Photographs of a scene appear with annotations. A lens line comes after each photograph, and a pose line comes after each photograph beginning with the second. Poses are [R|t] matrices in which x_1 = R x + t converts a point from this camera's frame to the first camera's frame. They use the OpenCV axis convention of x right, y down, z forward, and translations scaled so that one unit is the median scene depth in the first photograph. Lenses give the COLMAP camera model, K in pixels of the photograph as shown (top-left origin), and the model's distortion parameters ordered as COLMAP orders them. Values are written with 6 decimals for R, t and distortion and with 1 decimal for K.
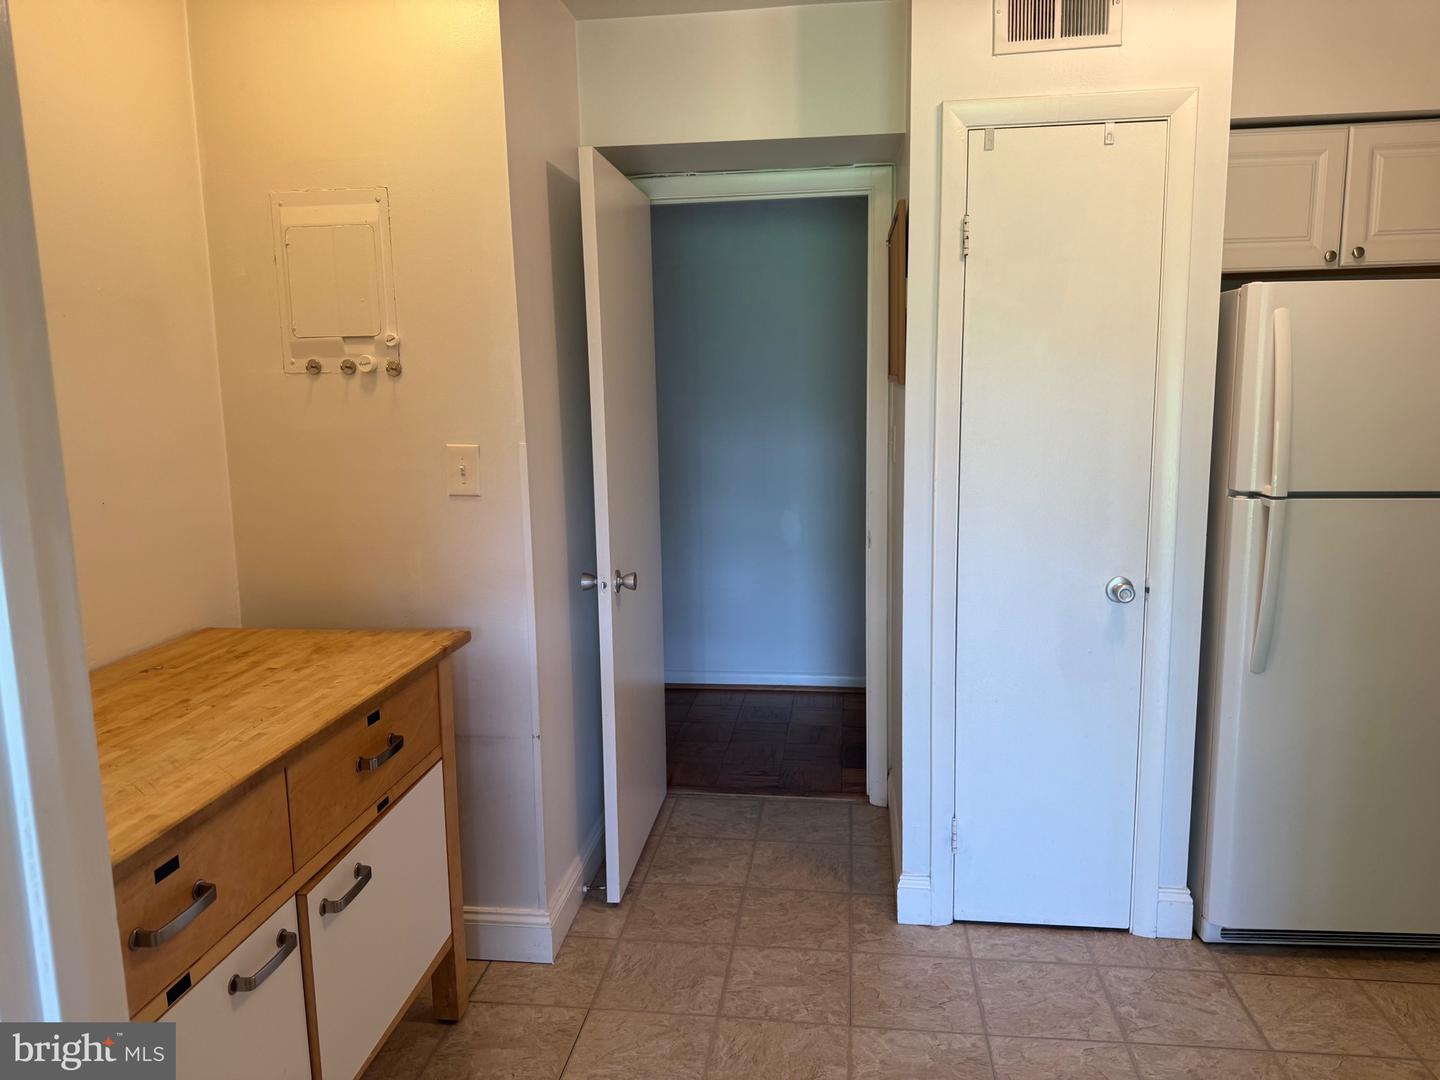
lens RADIAL K [[1023.5, 0, 697.1], [0, 1023.5, 558.5], [0, 0, 1]] dist [0.007813, -0.021540]
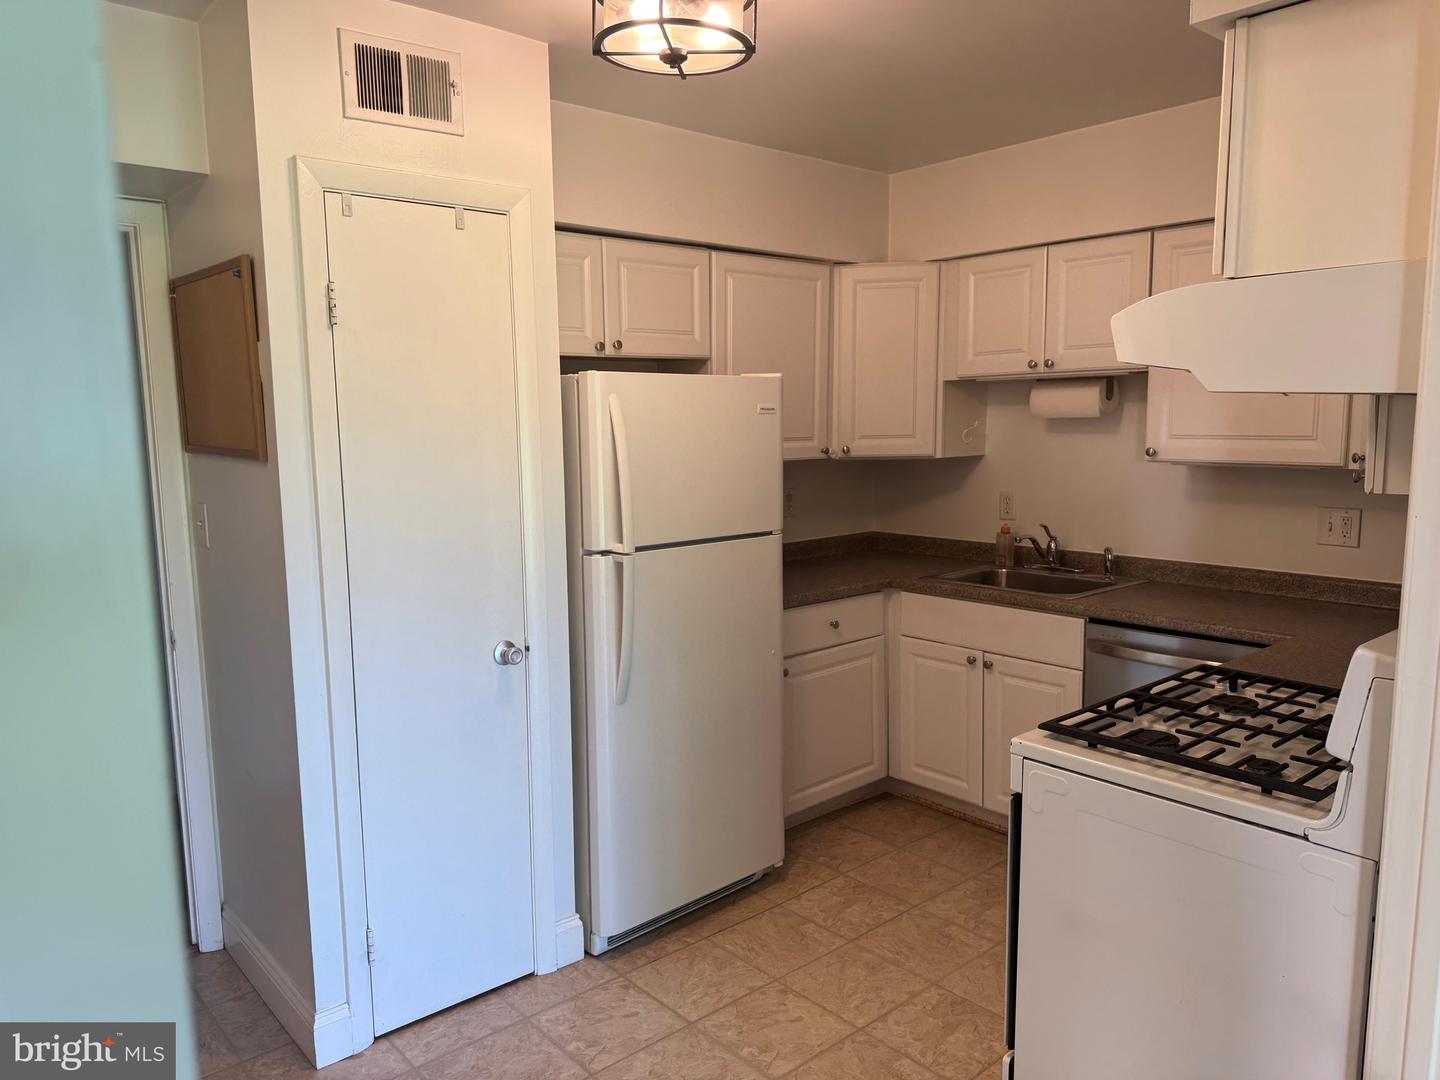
lens RADIAL K [[1023.5, 0, 705.2], [0, 1023.5, 568.0], [0, 0, 1]] dist [0.007813, -0.021540]
pose [[0.656593, -0.102179, 0.747292, -0.229657], [0.133268, 0.990909, 0.018396, -0.049375], [-0.742378, 0.087512, 0.664241, 0.152395]]
